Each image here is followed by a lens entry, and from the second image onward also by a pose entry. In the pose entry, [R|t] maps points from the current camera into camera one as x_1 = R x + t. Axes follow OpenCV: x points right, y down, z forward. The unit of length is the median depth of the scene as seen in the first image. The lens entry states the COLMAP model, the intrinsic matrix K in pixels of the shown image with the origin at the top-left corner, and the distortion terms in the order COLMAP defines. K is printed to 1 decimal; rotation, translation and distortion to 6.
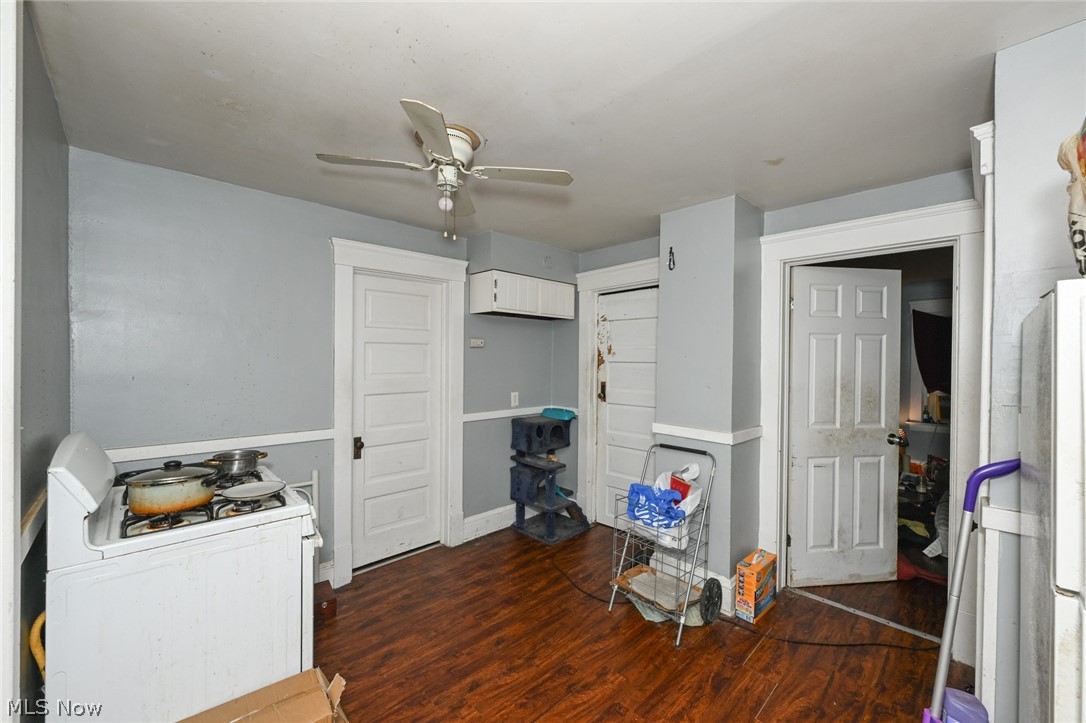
lens RADIAL K [[426.5, 0, 541.7], [0, 426.5, 362.7], [0, 0, 1]] dist [-0.002244, -0.000179]
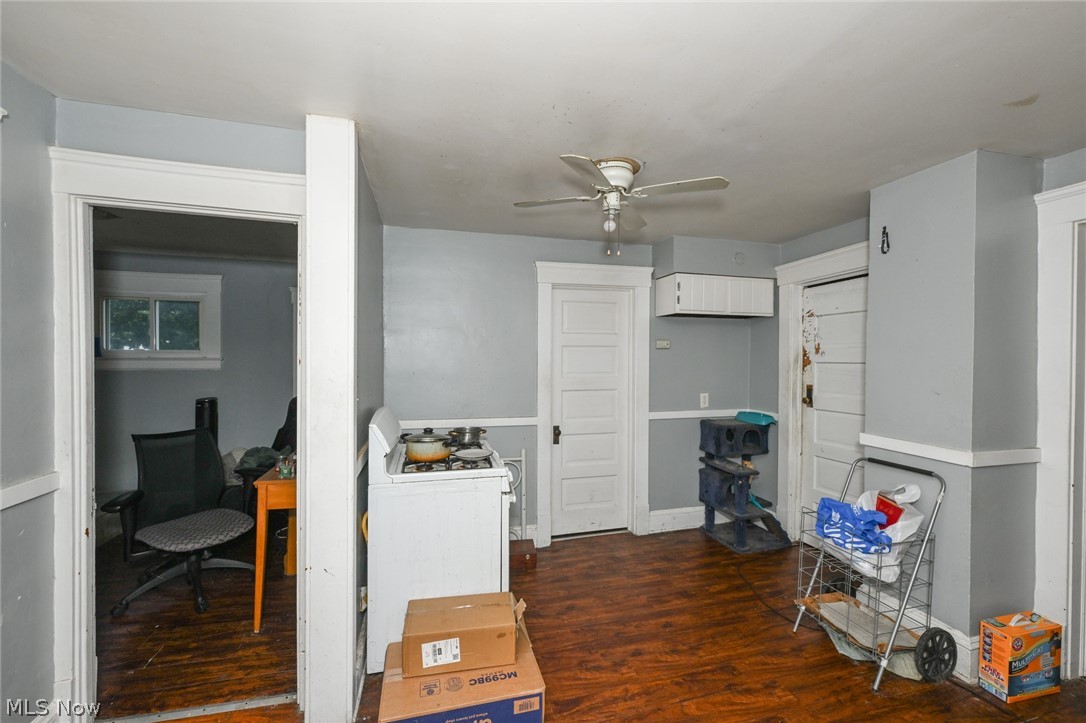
lens RADIAL K [[426.5, 0, 539.2], [0, 426.5, 363.0], [0, 0, 1]] dist [-0.002244, -0.000179]
pose [[0.874618, -0.000190, -0.484813, 0.129233], [-0.000858, 0.999998, -0.001941, 0.002078], [0.484812, 0.002114, 0.874616, -0.081315]]
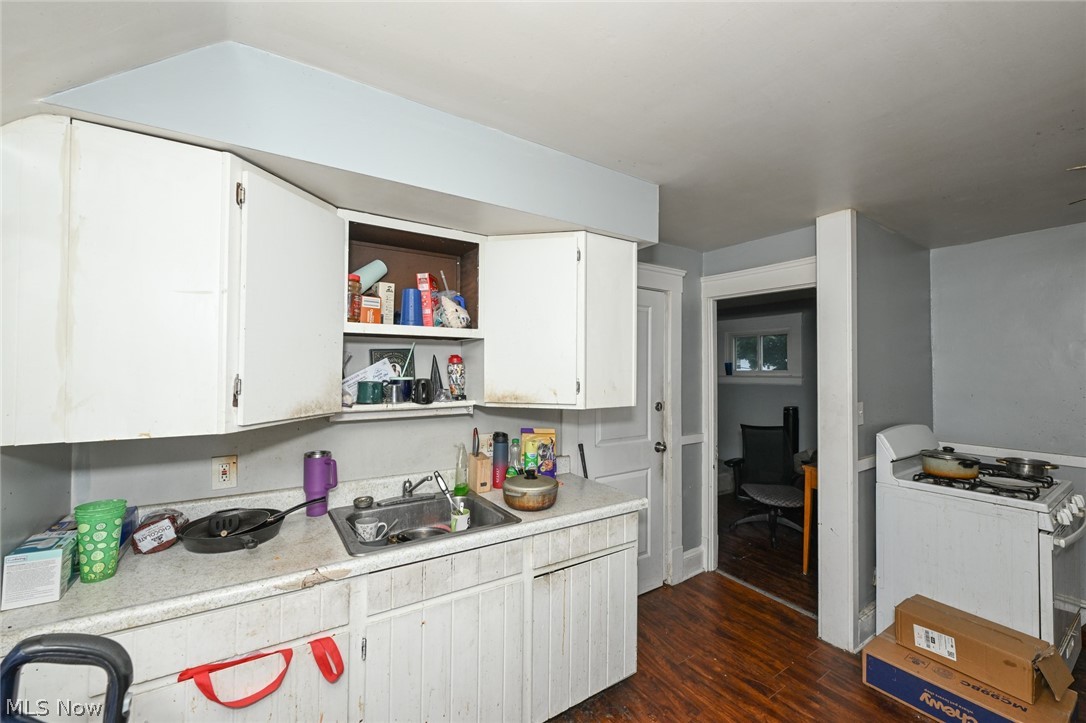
lens RADIAL K [[426.5, 0, 545.5], [0, 426.5, 364.0], [0, 0, 1]] dist [-0.002244, -0.000179]
pose [[-0.173649, -0.027346, -0.984428, 0.597531], [-0.012420, 0.999596, -0.025576, -0.011378], [0.984729, 0.007785, -0.173918, -0.127553]]
